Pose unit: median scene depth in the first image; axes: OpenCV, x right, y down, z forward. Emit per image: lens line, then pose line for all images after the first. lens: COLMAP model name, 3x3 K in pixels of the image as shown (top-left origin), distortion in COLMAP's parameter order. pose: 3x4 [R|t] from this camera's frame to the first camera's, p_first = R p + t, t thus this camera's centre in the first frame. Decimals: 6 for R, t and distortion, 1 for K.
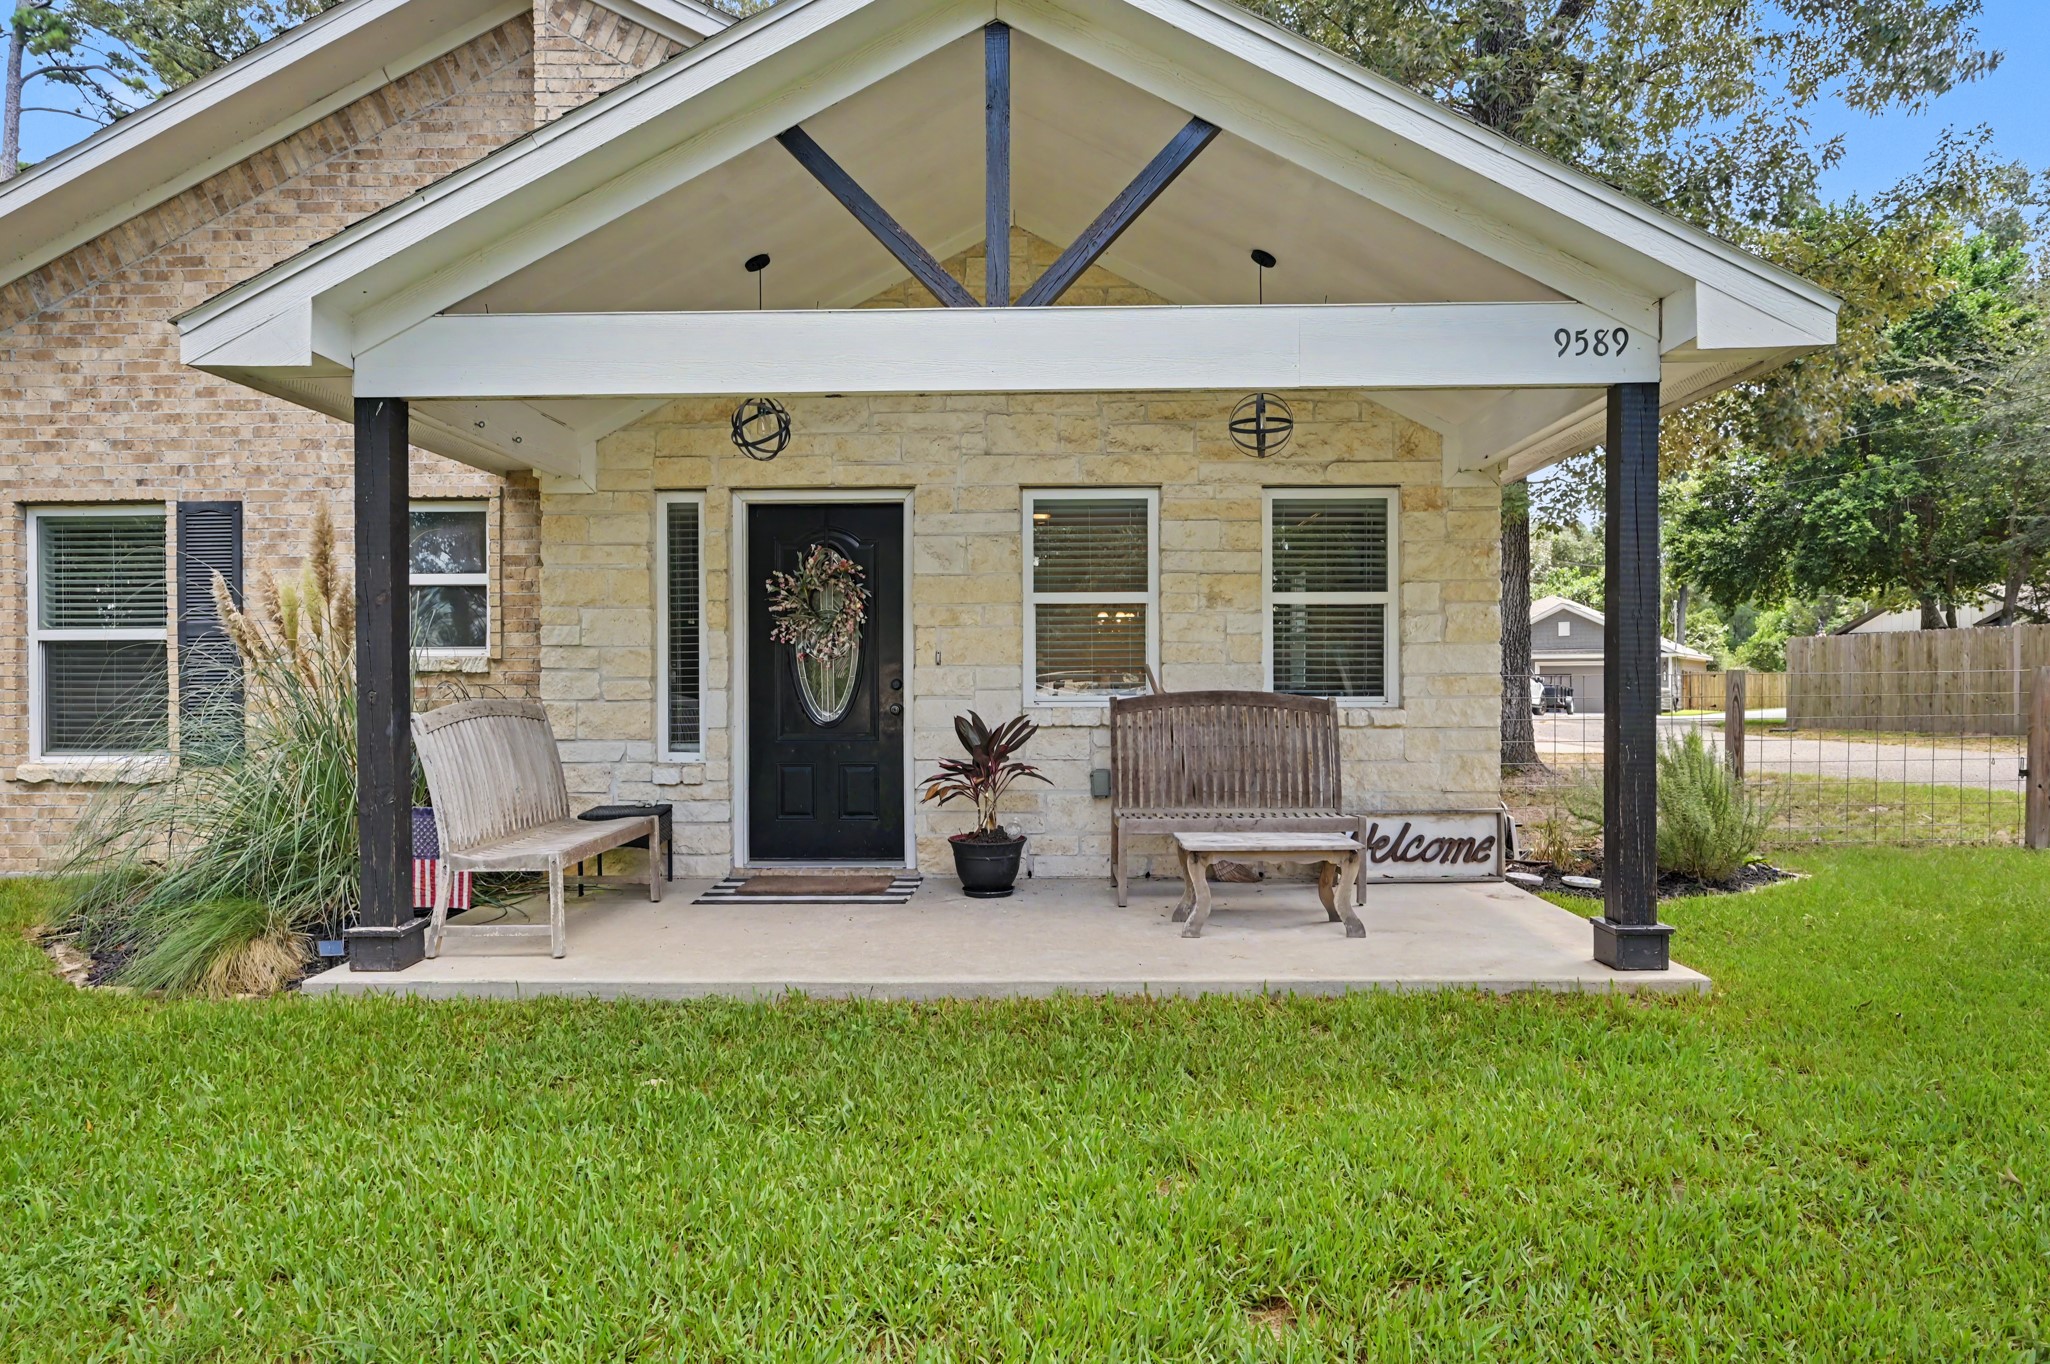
lens RADIAL K [[1238.7, 0, 1032.7], [0, 1238.7, 693.3], [0, 0, 1]] dist [-0.000637, -0.000135]
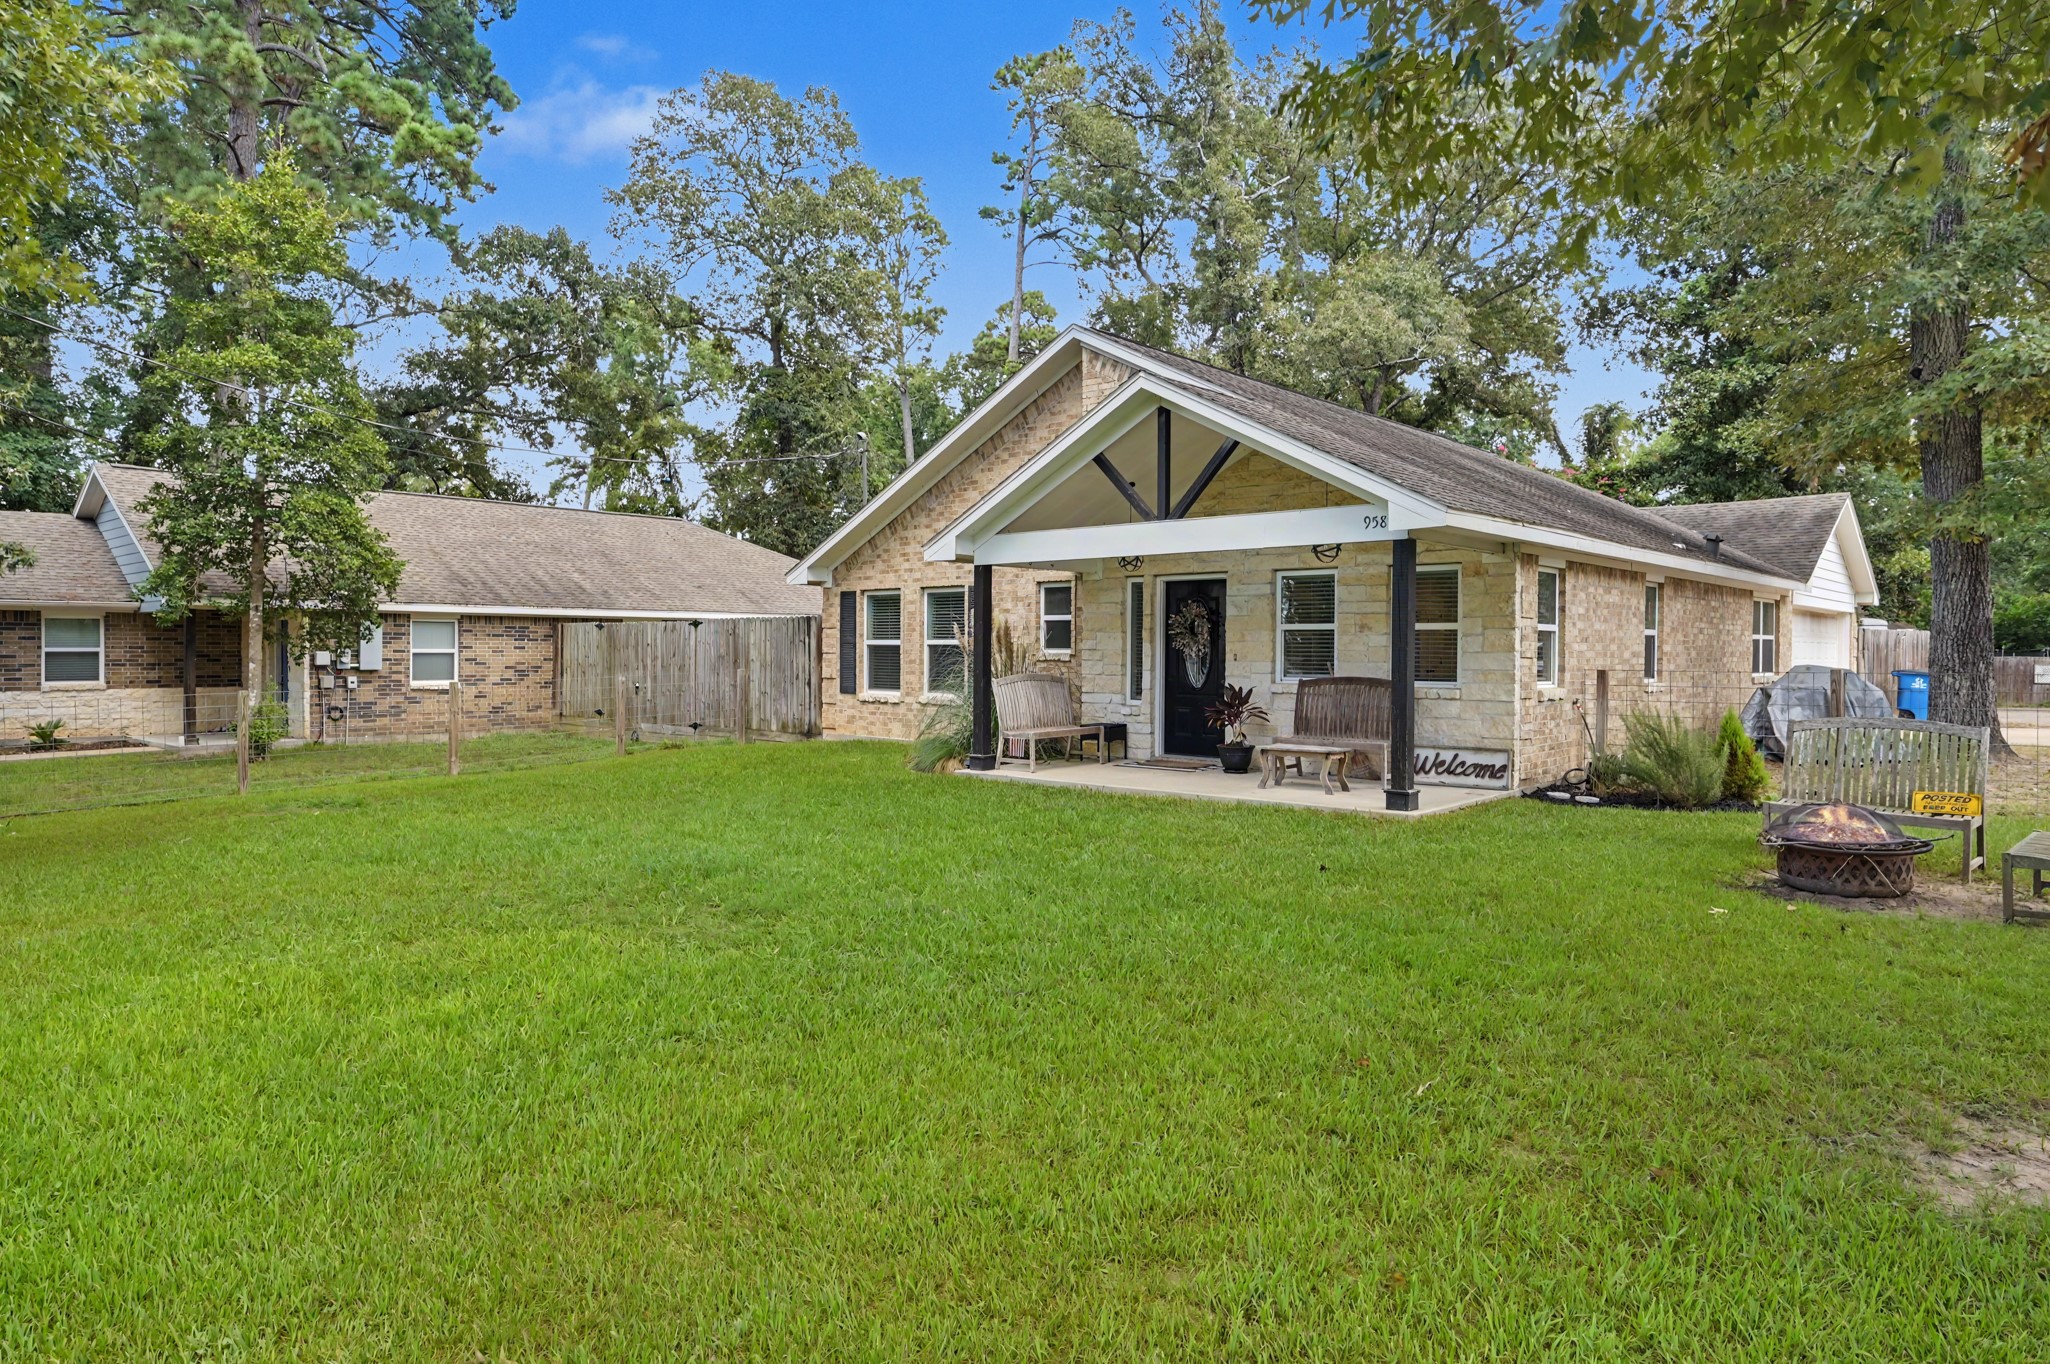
lens RADIAL K [[1232.0, 0, 1025.0], [0, 1232.0, 682.0], [0, 0, 1]] dist [-0.002421, 0.000039]
pose [[0.756895, 0.025867, -0.653025, 0.946333], [-0.015799, 0.999649, 0.021285, -0.025312], [0.653346, -0.005794, 0.757037, -0.717072]]
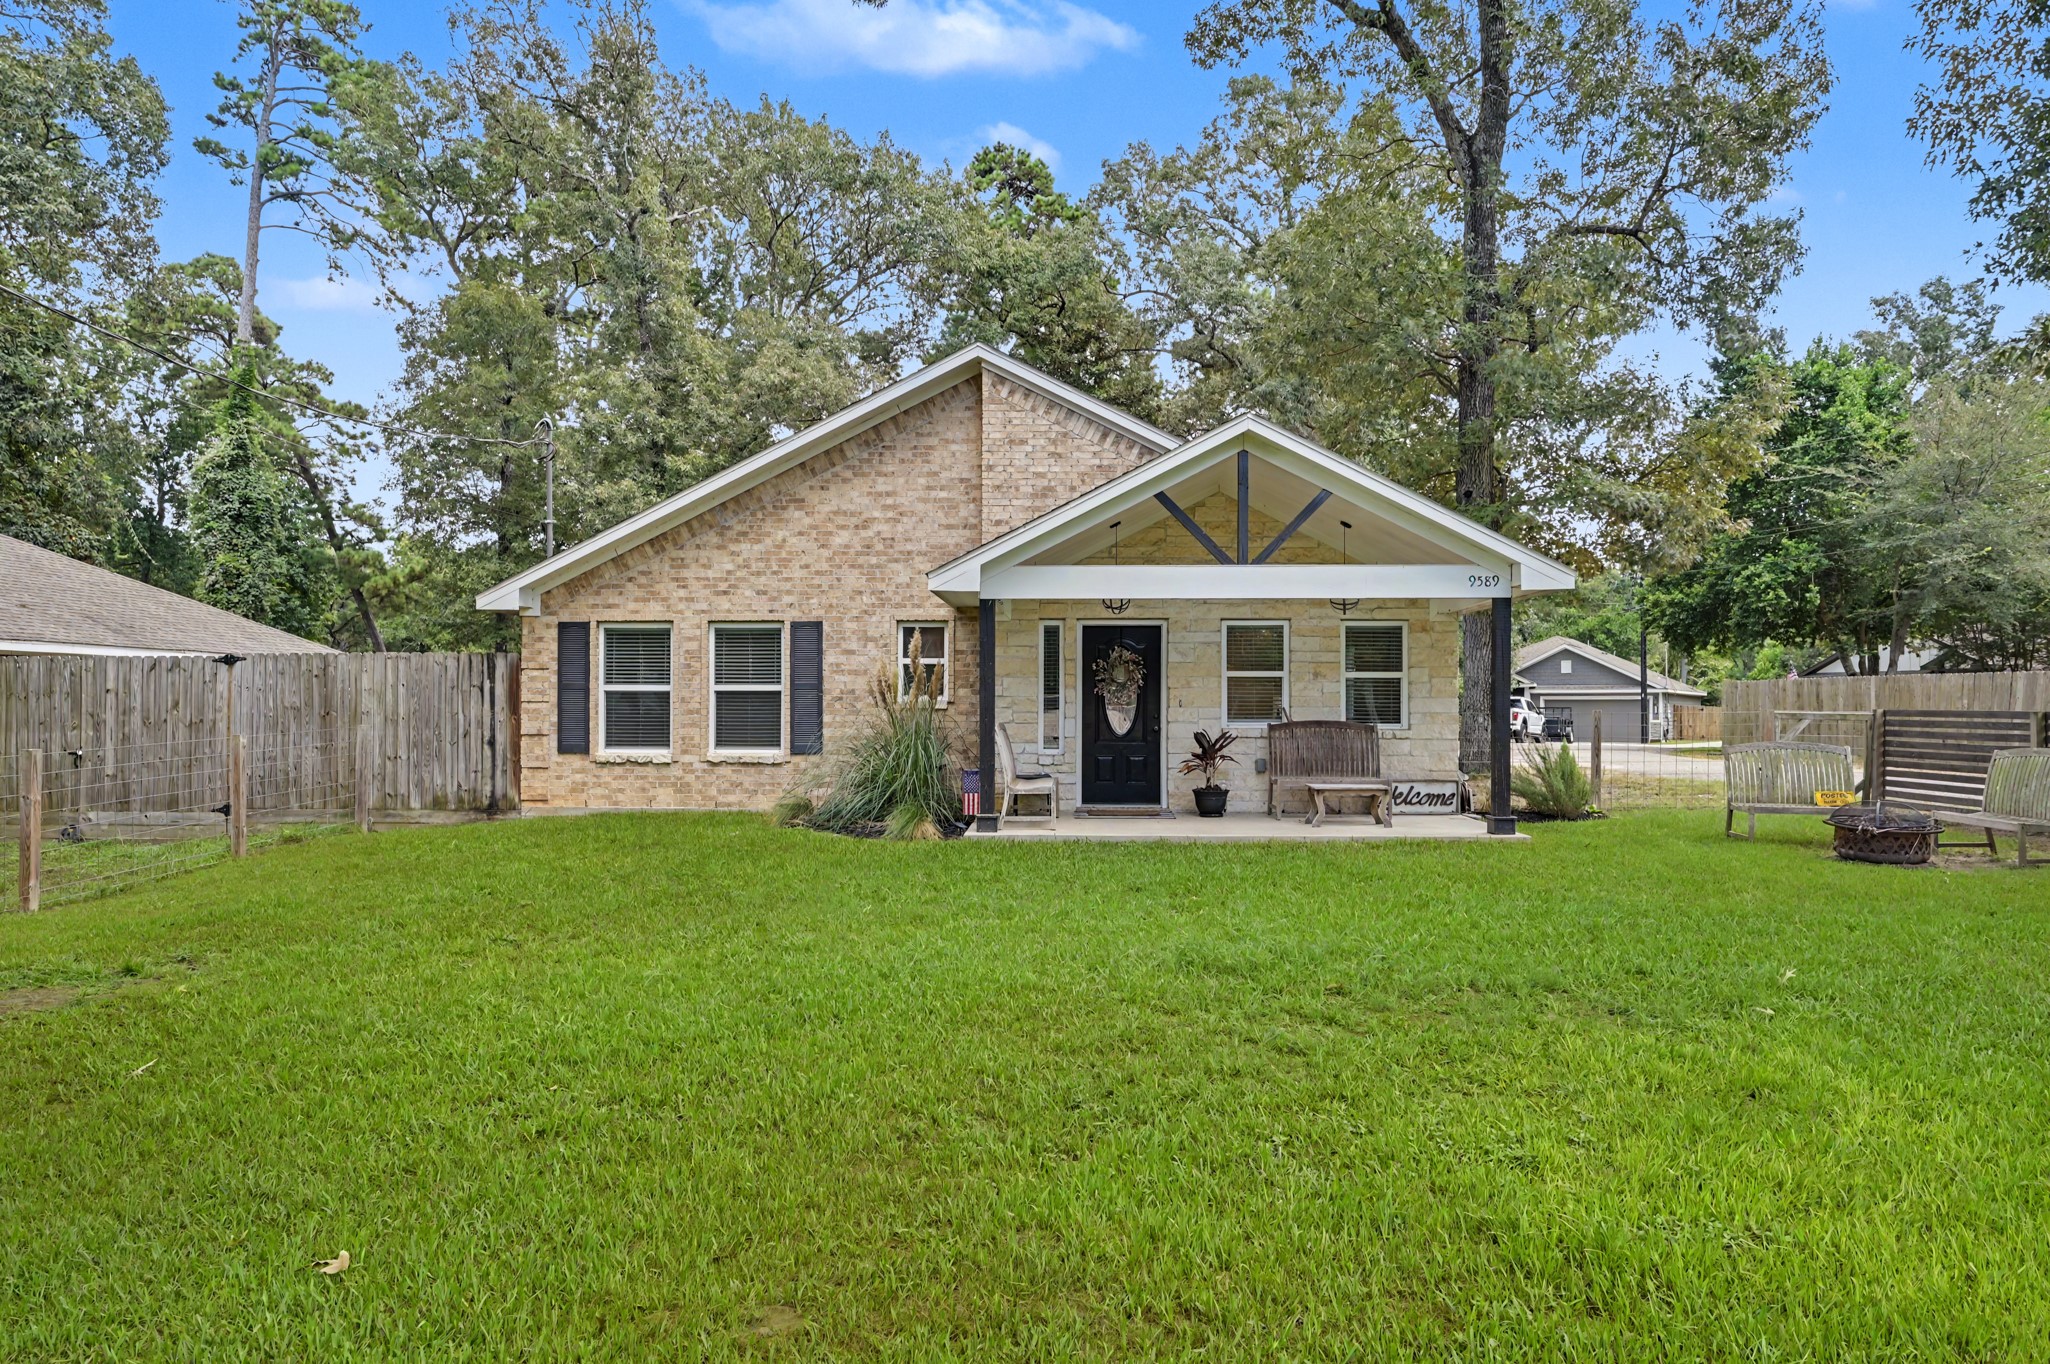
lens RADIAL K [[1238.7, 0, 1032.7], [0, 1238.7, 693.3], [0, 0, 1]] dist [-0.000637, -0.000135]
pose [[0.999867, 0.006771, -0.014849, -0.281928], [-0.007102, 0.999725, -0.022337, 0.002135], [0.014694, 0.022440, 0.999640, -1.011110]]
